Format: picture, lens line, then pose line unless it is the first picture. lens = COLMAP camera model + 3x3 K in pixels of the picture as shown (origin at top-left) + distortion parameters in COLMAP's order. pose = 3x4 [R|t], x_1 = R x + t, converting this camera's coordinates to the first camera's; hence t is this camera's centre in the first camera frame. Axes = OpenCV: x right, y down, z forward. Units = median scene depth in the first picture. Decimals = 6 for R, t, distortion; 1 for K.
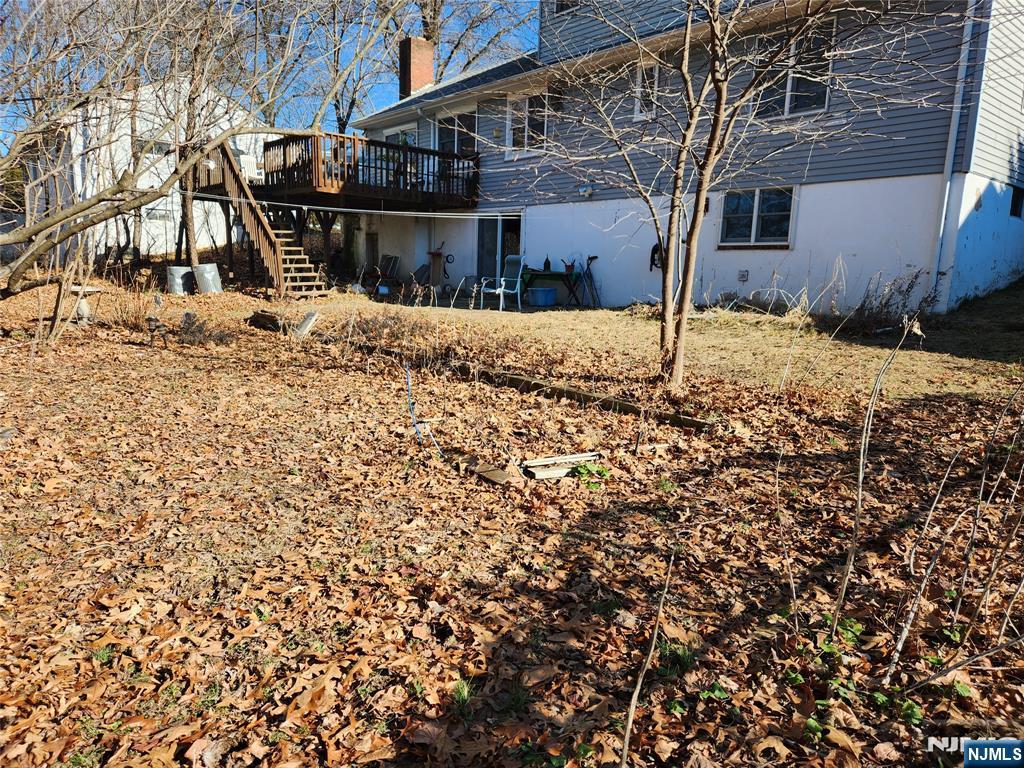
lens RADIAL K [[686.7, 0, 512.0], [0, 686.7, 384.0], [0, 0, 1]] dist [-0.003794, -0.001608]
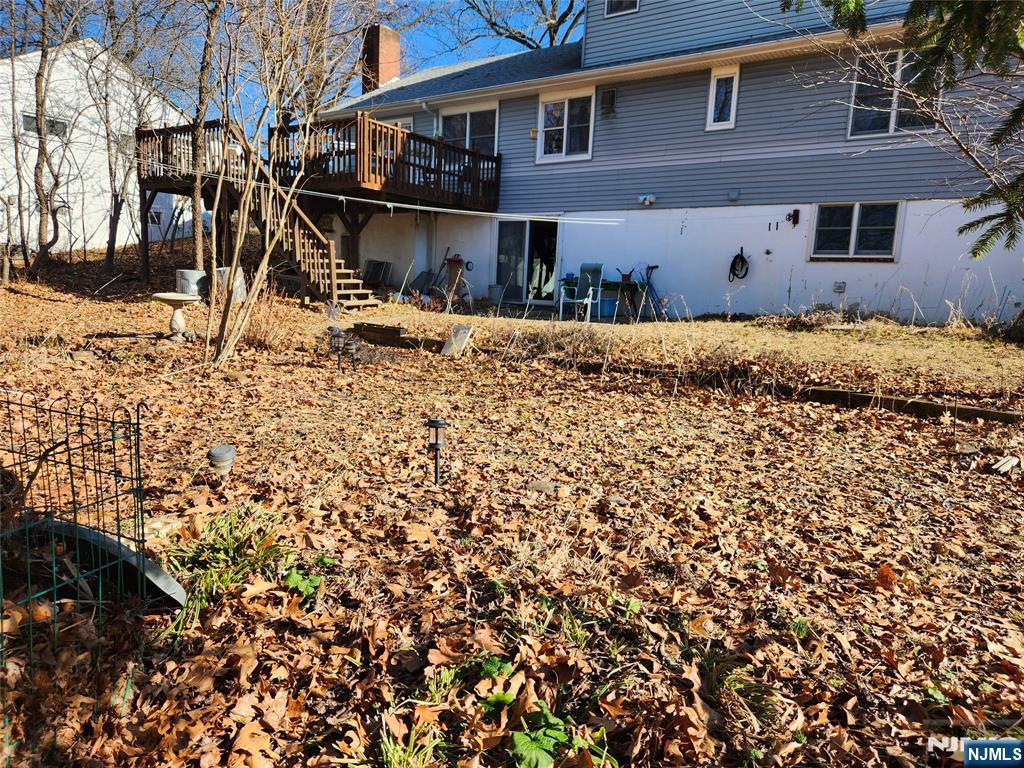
lens RADIAL K [[691.2, 0, 512.0], [0, 691.2, 384.0], [0, 0, 1]] dist [0.003315, 0.000933]
pose [[0.972843, -0.023608, 0.230258, -0.321115], [0.026605, 0.999597, -0.009918, -0.014355], [-0.229931, 0.015775, 0.973079, 0.097841]]
